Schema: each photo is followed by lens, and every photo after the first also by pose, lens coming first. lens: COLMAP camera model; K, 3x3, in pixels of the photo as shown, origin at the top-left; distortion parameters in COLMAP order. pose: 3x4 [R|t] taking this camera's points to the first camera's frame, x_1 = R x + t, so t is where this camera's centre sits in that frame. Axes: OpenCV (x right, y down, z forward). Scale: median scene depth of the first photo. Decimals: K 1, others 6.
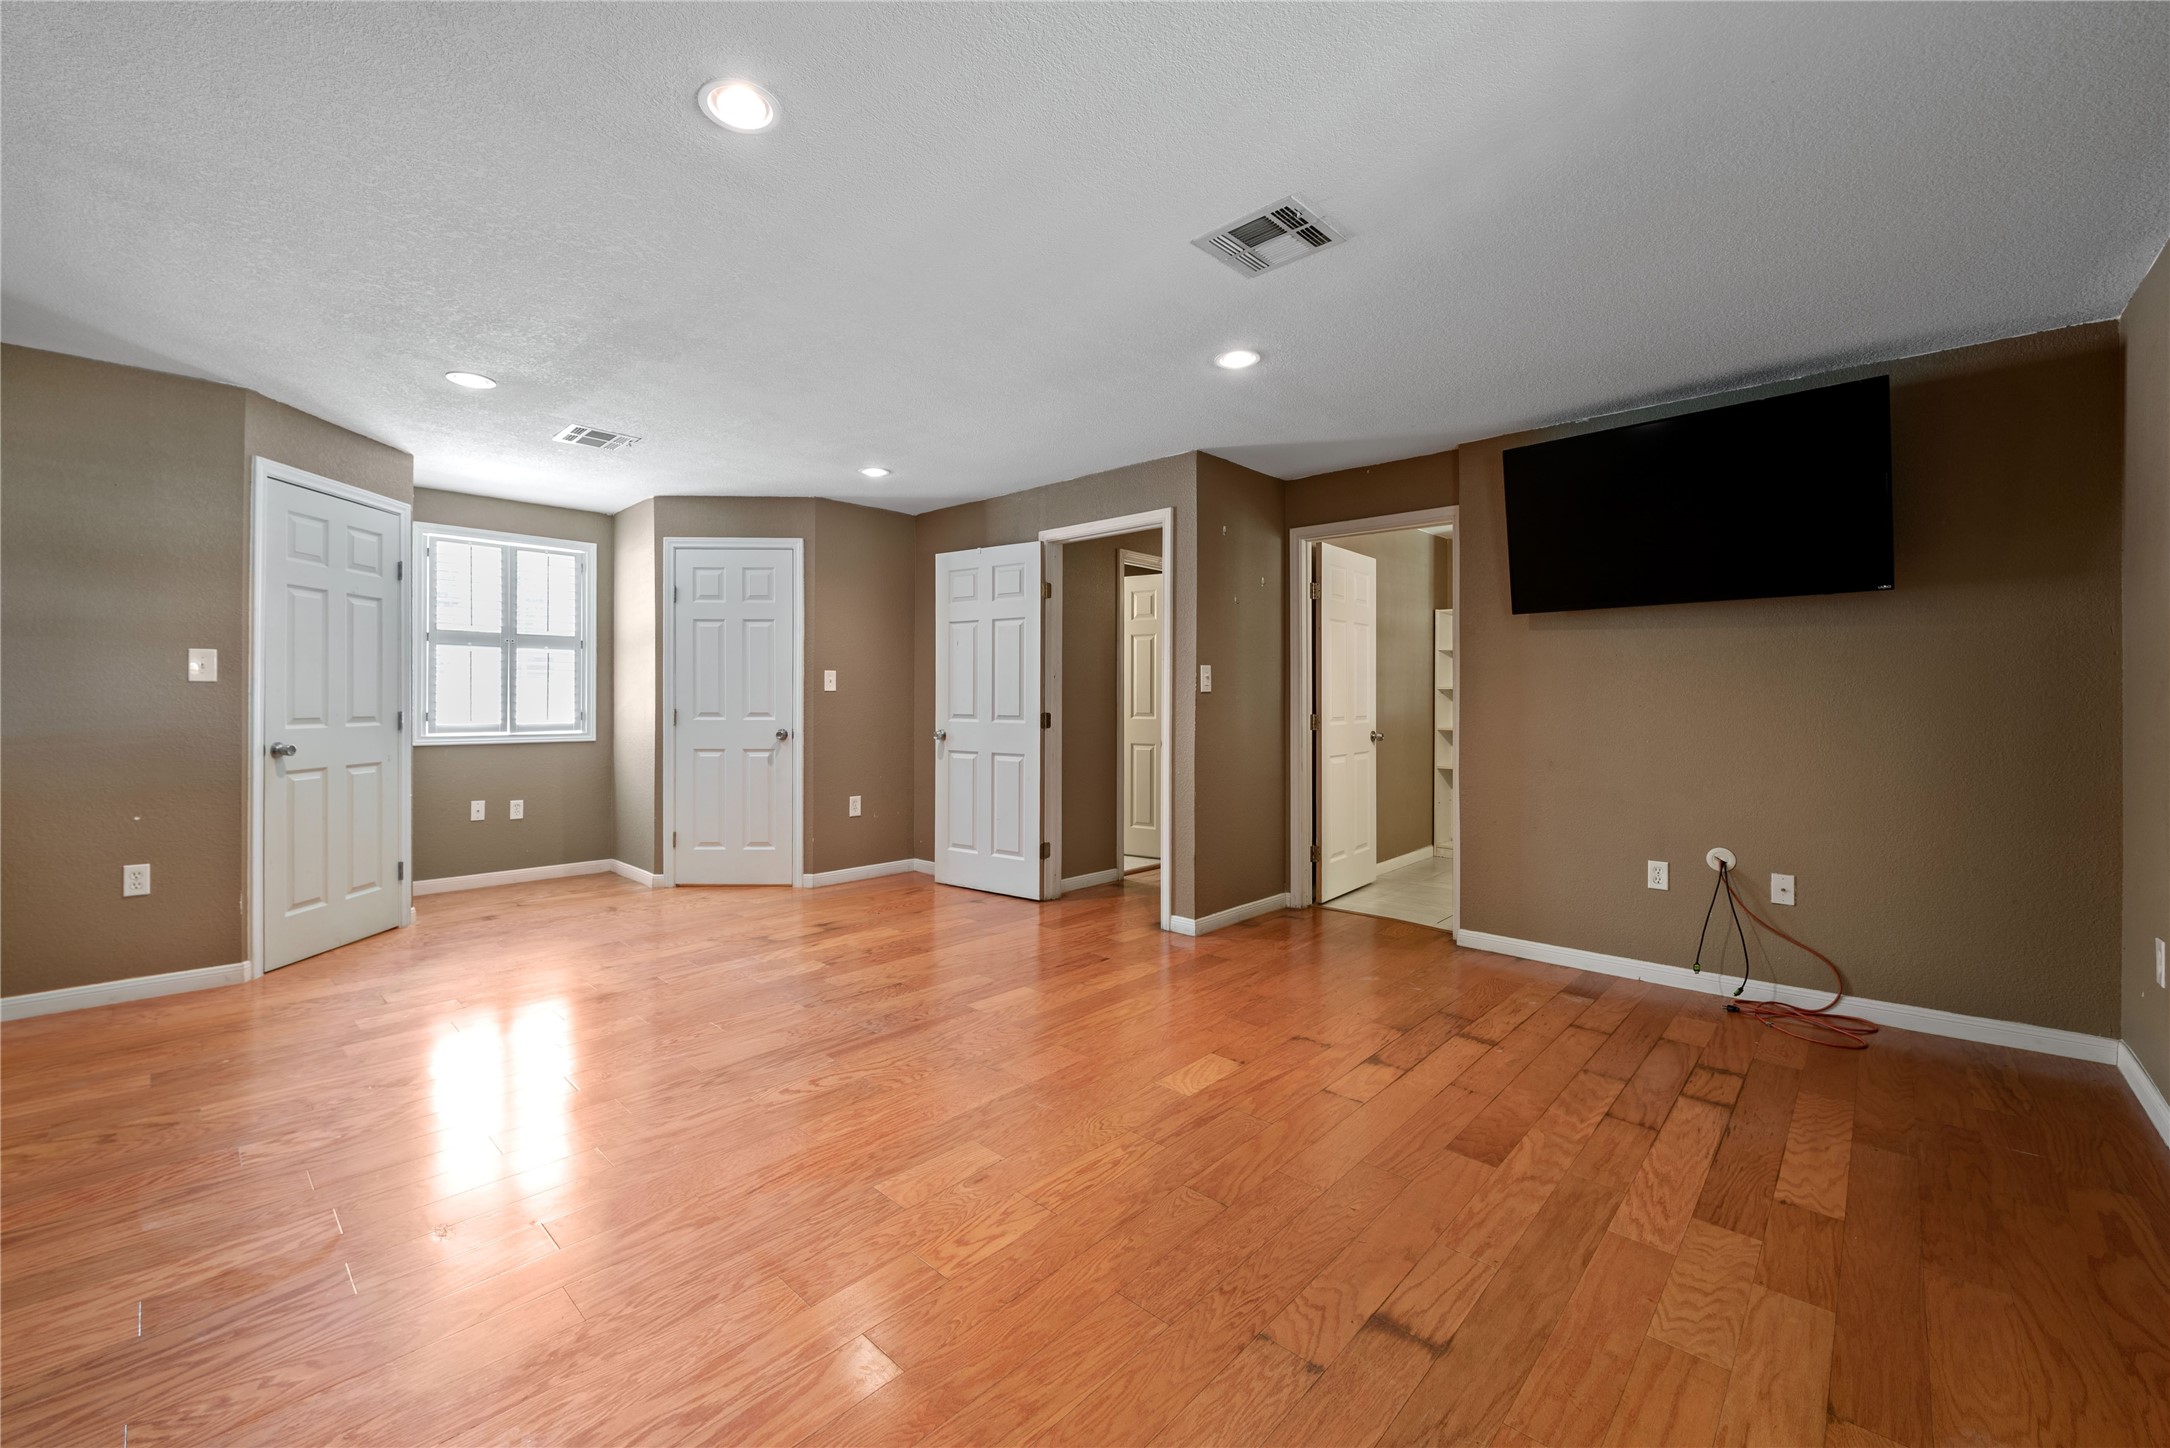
lens RADIAL K [[871.0, 0, 1057.2], [0, 871.0, 690.7], [0, 0, 1]] dist [-0.009574, 0.000173]
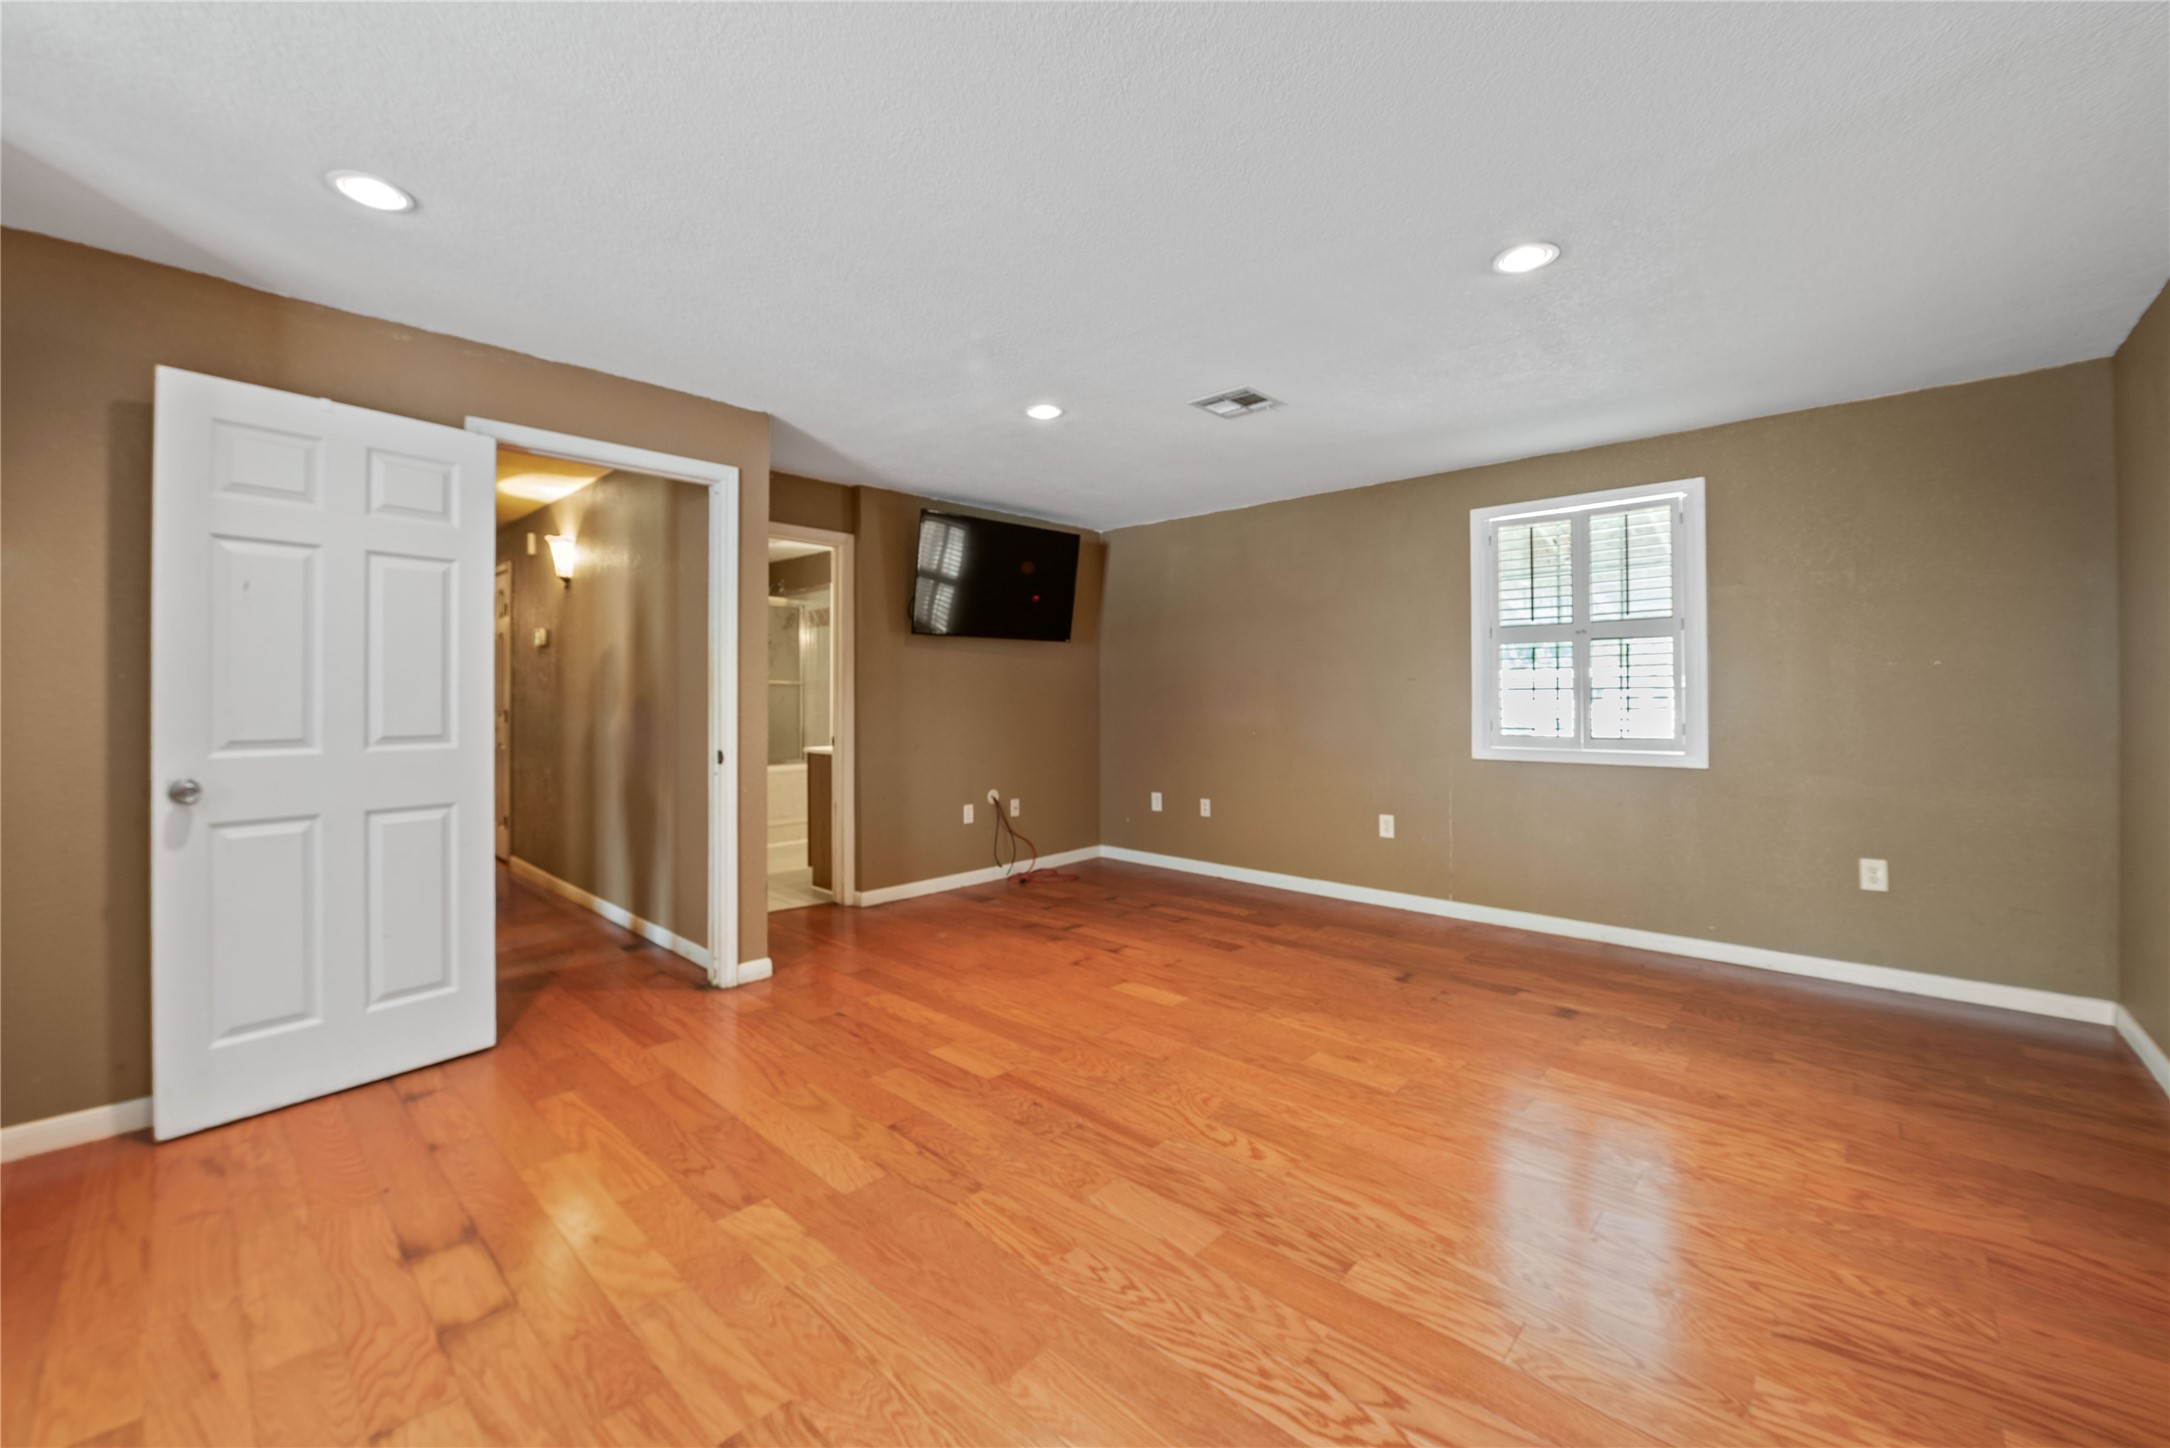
lens RADIAL K [[871.0, 0, 1057.2], [0, 871.0, 690.7], [0, 0, 1]] dist [-0.009574, 0.000173]
pose [[-0.001655, 0.000863, 0.999998, -1.035817], [-0.008477, 0.999964, -0.000877, -0.004781], [-0.999963, -0.008478, -0.001647, 1.052960]]
